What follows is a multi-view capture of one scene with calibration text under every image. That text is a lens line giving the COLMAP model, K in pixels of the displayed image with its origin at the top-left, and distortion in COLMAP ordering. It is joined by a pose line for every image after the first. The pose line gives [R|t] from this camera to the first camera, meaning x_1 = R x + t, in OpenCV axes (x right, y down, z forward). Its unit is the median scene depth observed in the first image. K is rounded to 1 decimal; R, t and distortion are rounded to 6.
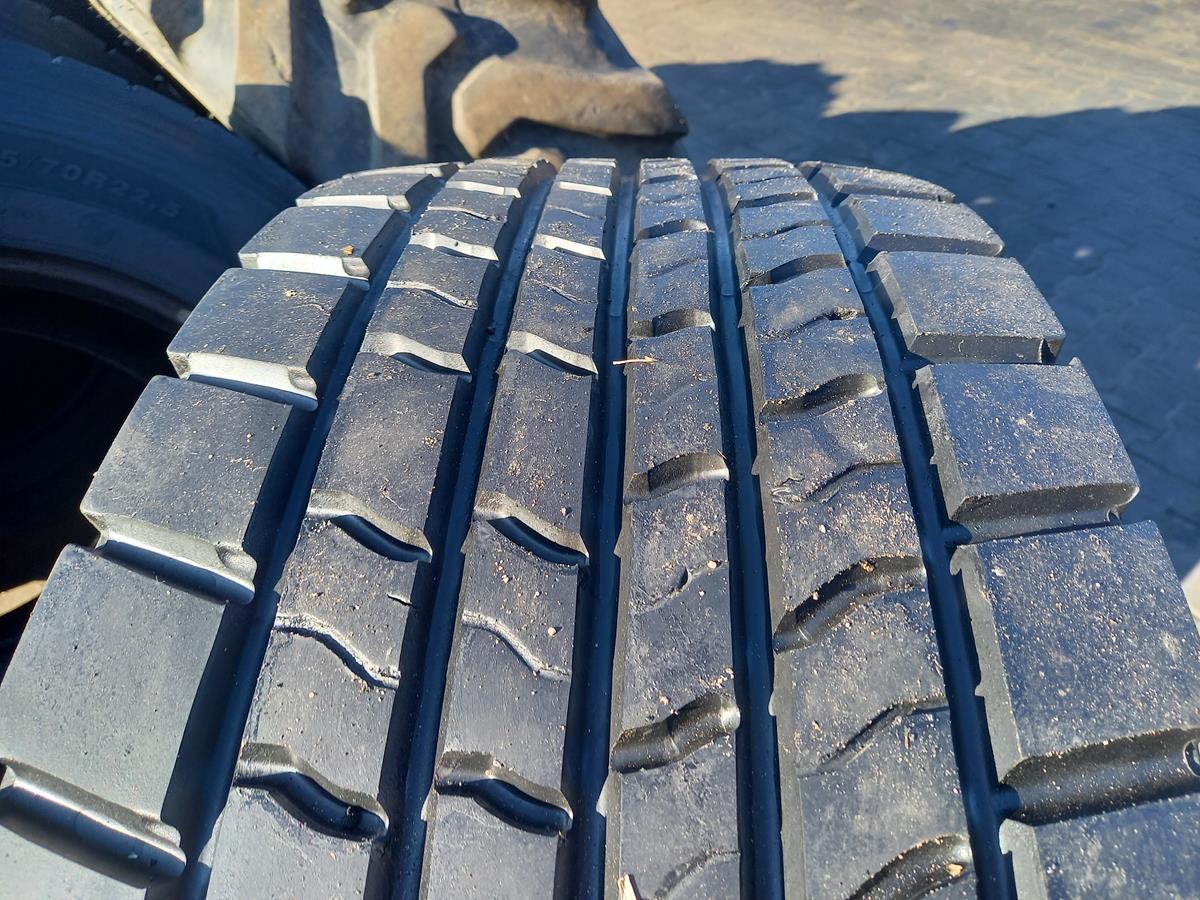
lens RADIAL K [[888.3, 0, 600.0], [0, 888.3, 450.0], [0, 0, 1]] dist [0.048527, -0.073124]
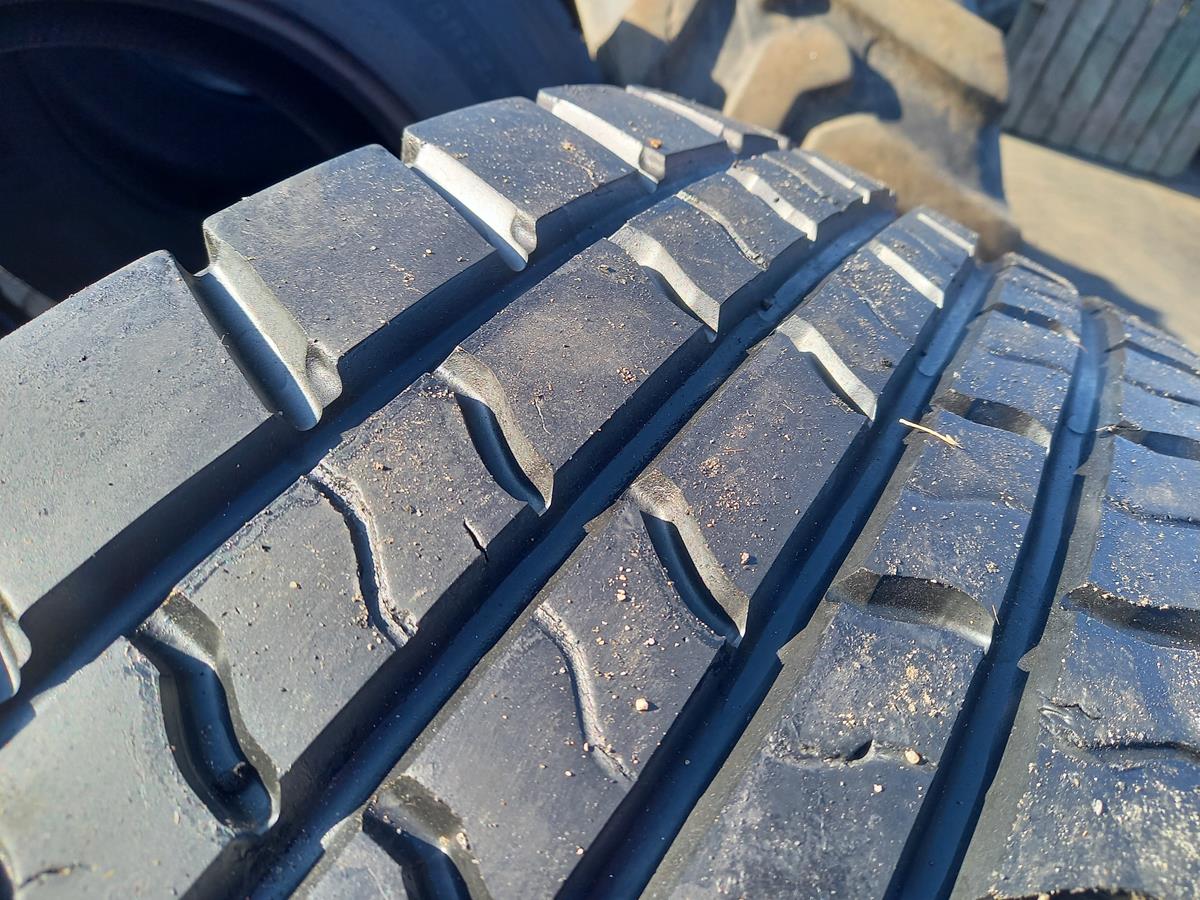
lens RADIAL K [[899.0, 0, 609.2], [0, 899.0, 450.3], [0, 0, 1]] dist [0.032868, -0.071466]
pose [[0.839815, 0.517154, -0.165112, -0.054501], [-0.526981, 0.849662, -0.019143, 0.065008], [0.130390, 0.103087, 0.986089, 0.302128]]
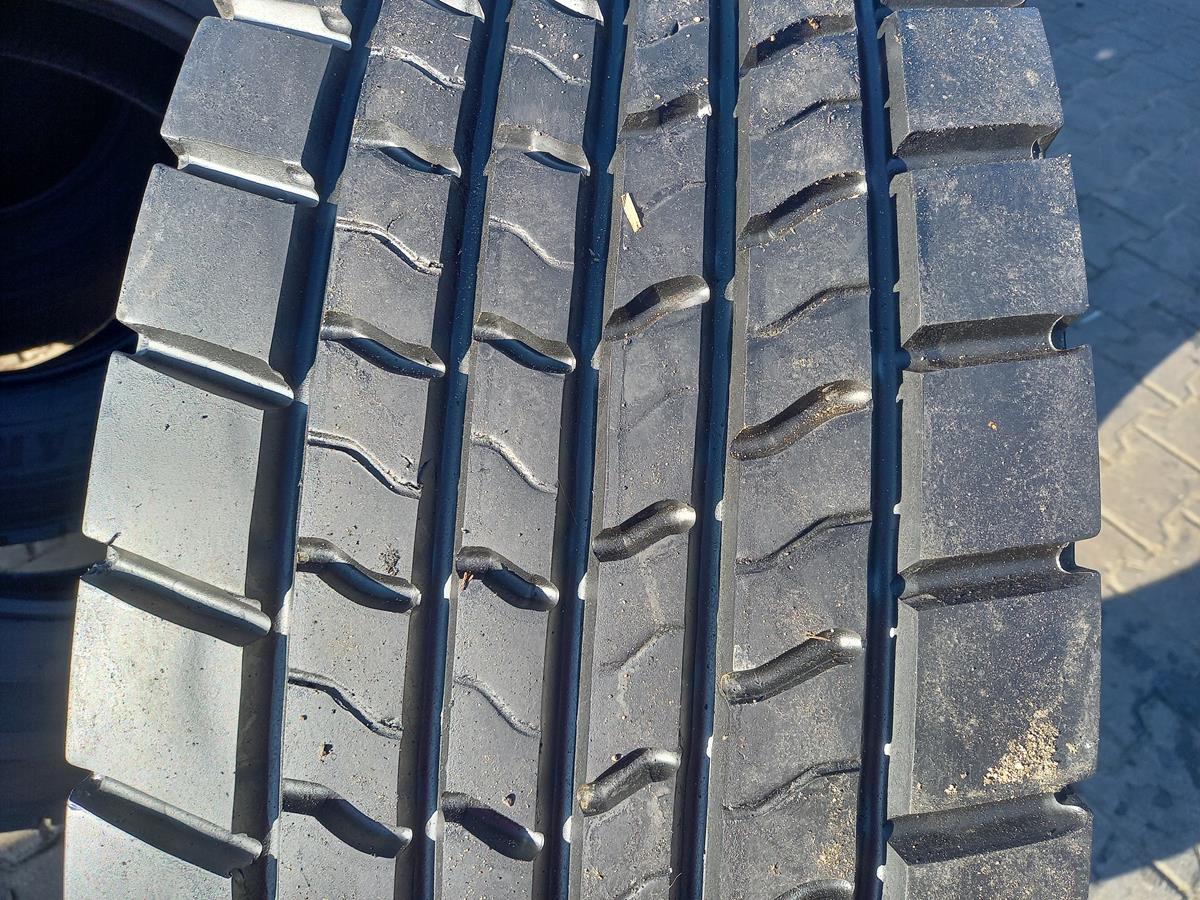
lens RADIAL K [[906.3, 0, 593.9], [0, 906.3, 450.9], [0, 0, 1]] dist [0.007598, -0.000836]
pose [[0.999763, 0.021366, -0.004069, -0.007633], [-0.020439, 0.986885, 0.160124, 0.508326], [0.007437, -0.160003, 0.987089, -0.406297]]
